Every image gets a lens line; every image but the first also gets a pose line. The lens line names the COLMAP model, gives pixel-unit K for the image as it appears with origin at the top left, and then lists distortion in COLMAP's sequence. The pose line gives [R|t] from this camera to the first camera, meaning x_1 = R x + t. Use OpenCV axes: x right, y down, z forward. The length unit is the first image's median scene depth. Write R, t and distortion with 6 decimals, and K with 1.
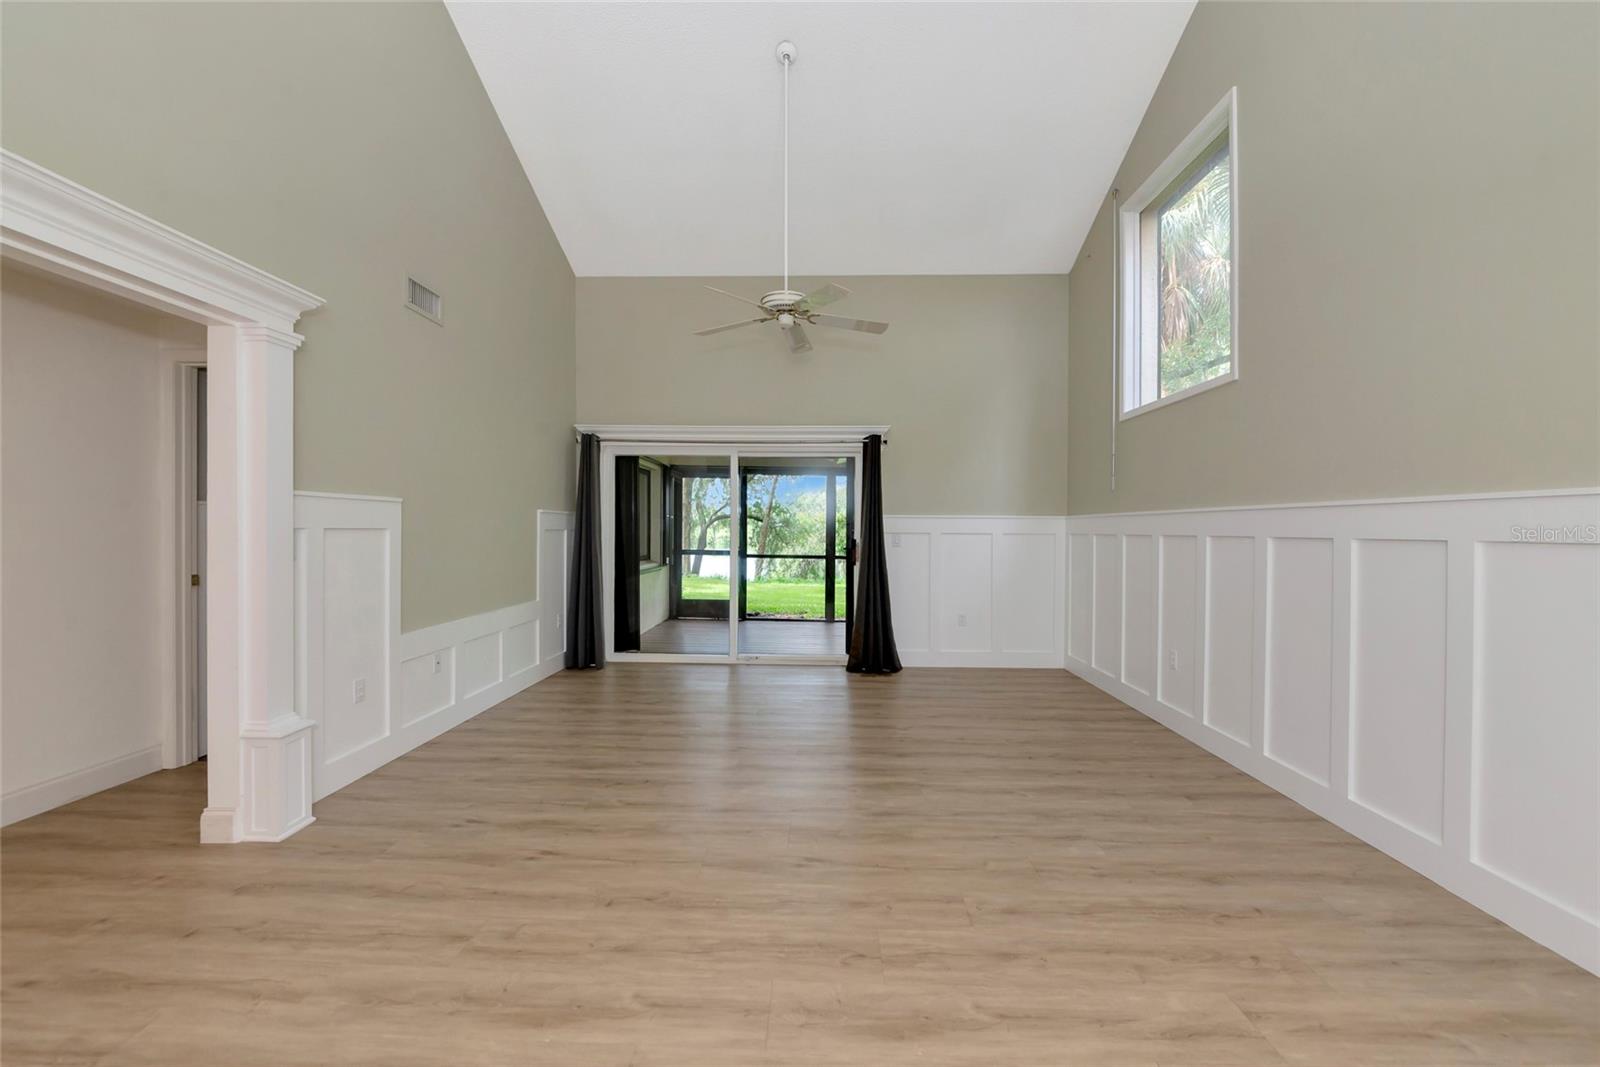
lens RADIAL K [[594.4, 0, 786.5], [0, 594.4, 531.2], [0, 0, 1]] dist [-0.006788, -0.000181]
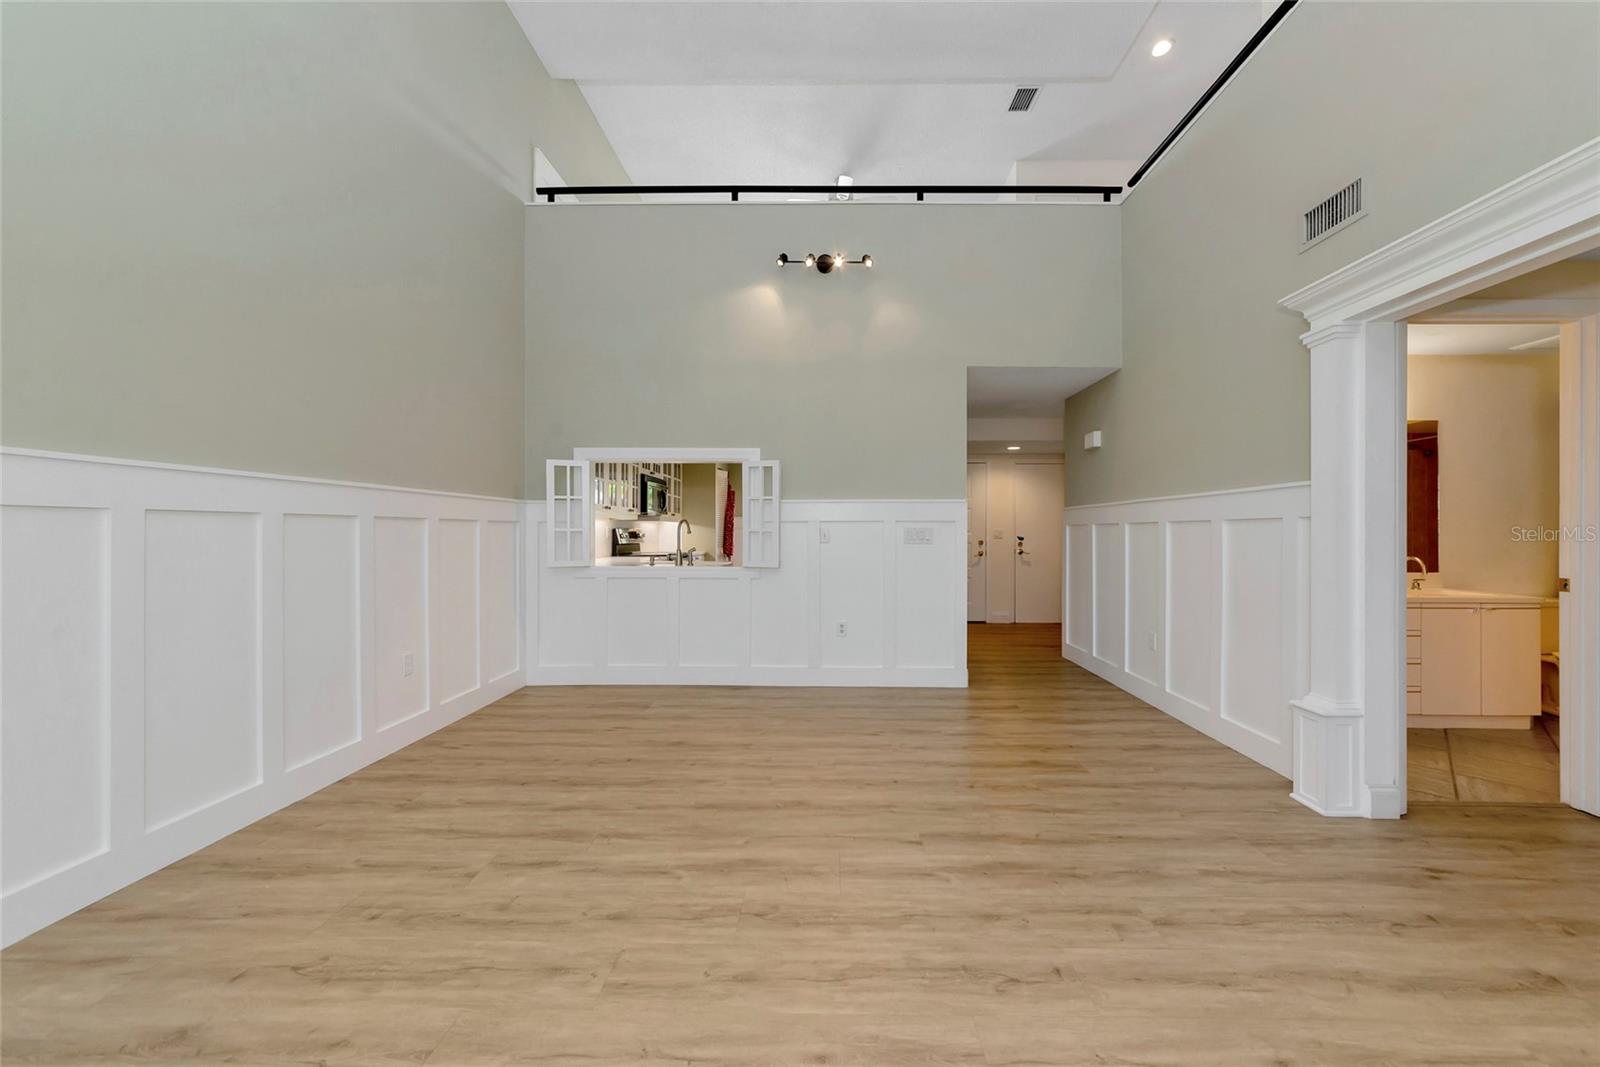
lens RADIAL K [[574.8, 0, 811.9], [0, 574.8, 538.4], [0, 0, 1]] dist [-0.001565, -0.000055]
pose [[-0.999535, -0.010721, -0.028533, 0.047831], [-0.011171, 0.999815, 0.015648, 0.028747], [0.028360, 0.015960, -0.999470, 1.377865]]
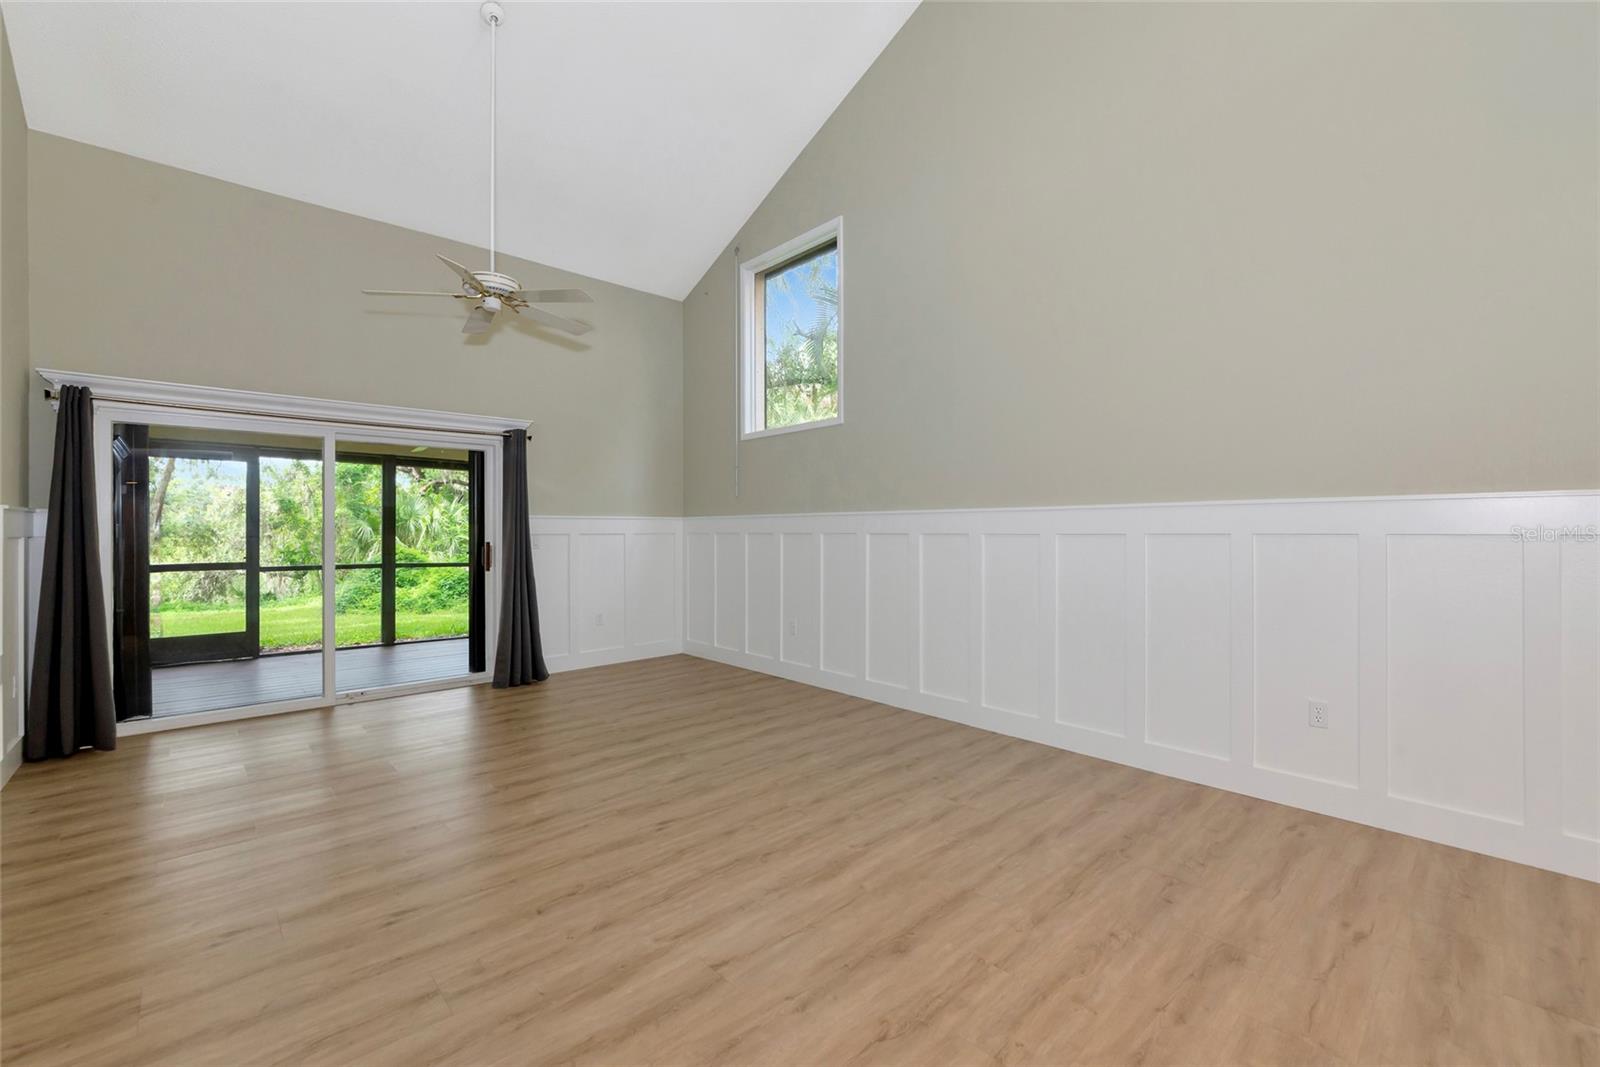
lens RADIAL K [[668.4, 0, 760.3], [0, 668.4, 529.8], [0, 0, 1]] dist [-0.002879, -0.000410]
pose [[0.729957, -0.009392, 0.683429, -0.616356], [0.011379, 0.999934, 0.001588, -0.004444], [-0.683398, 0.006618, 0.730016, -0.053139]]
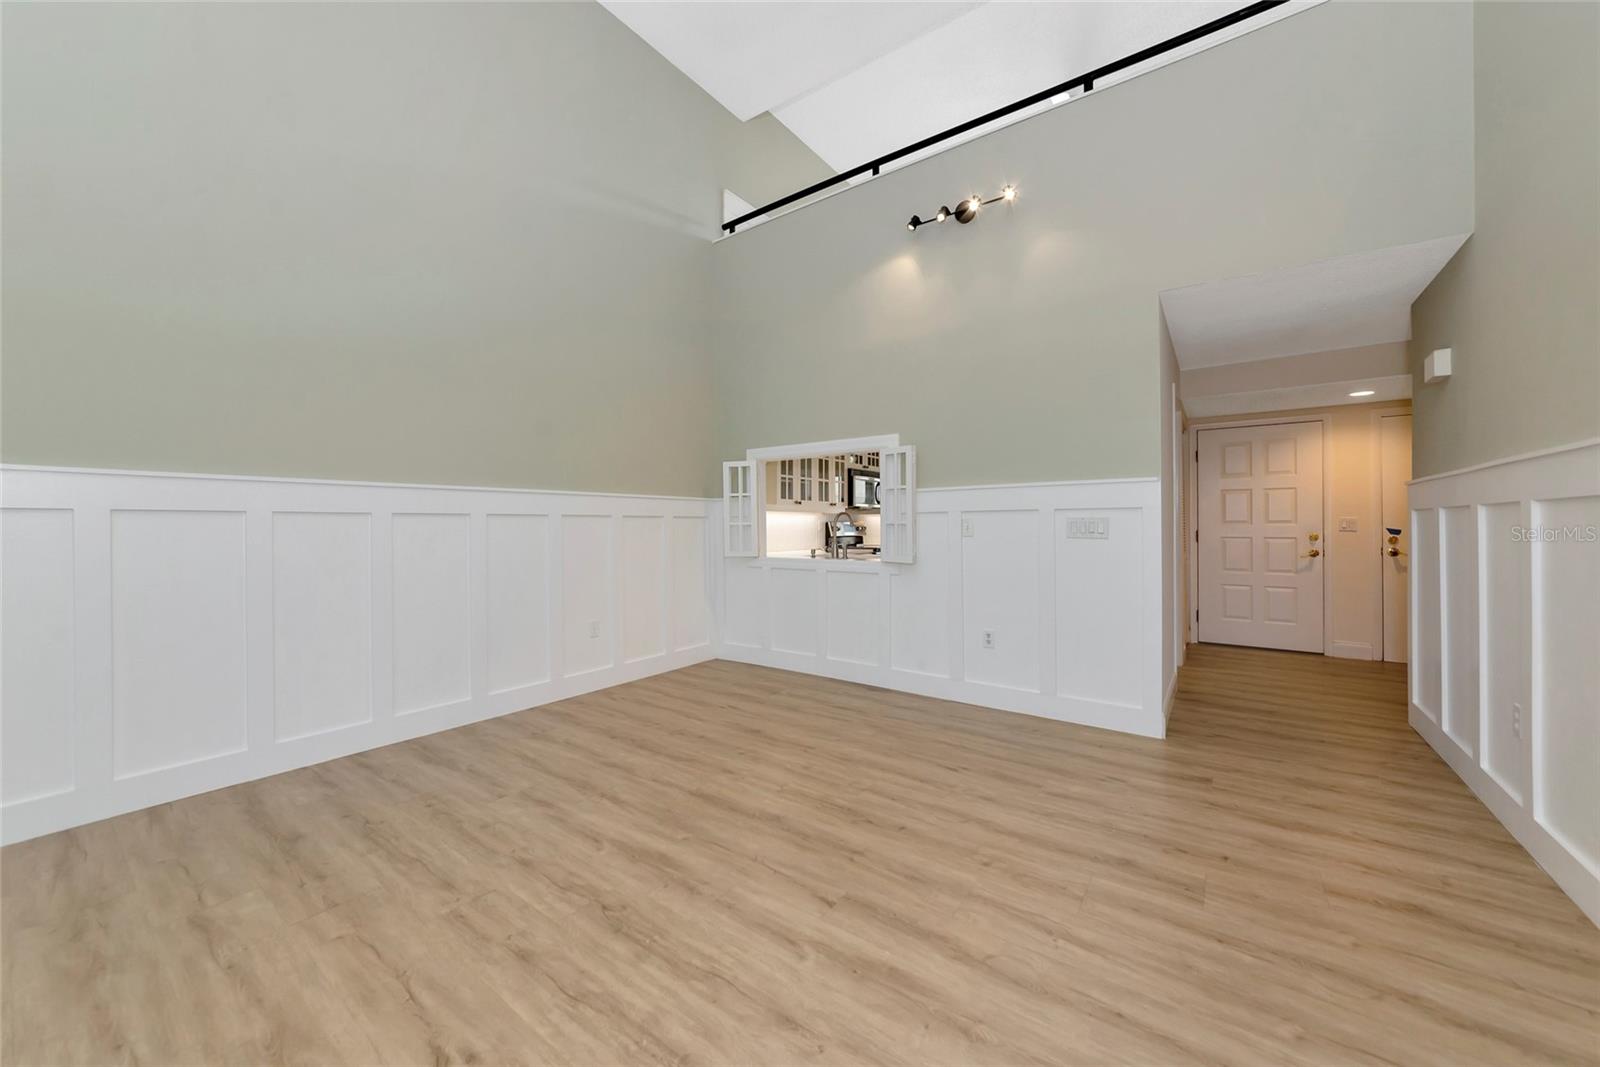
lens RADIAL K [[577.0, 0, 813.3], [0, 577.0, 531.0], [0, 0, 1]] dist [-0.001441, -0.000135]
pose [[-0.837202, -0.010567, 0.546791, -0.500528], [-0.000380, 0.999824, 0.018740, 0.026176], [-0.546893, 0.015482, -0.837059, 1.128977]]
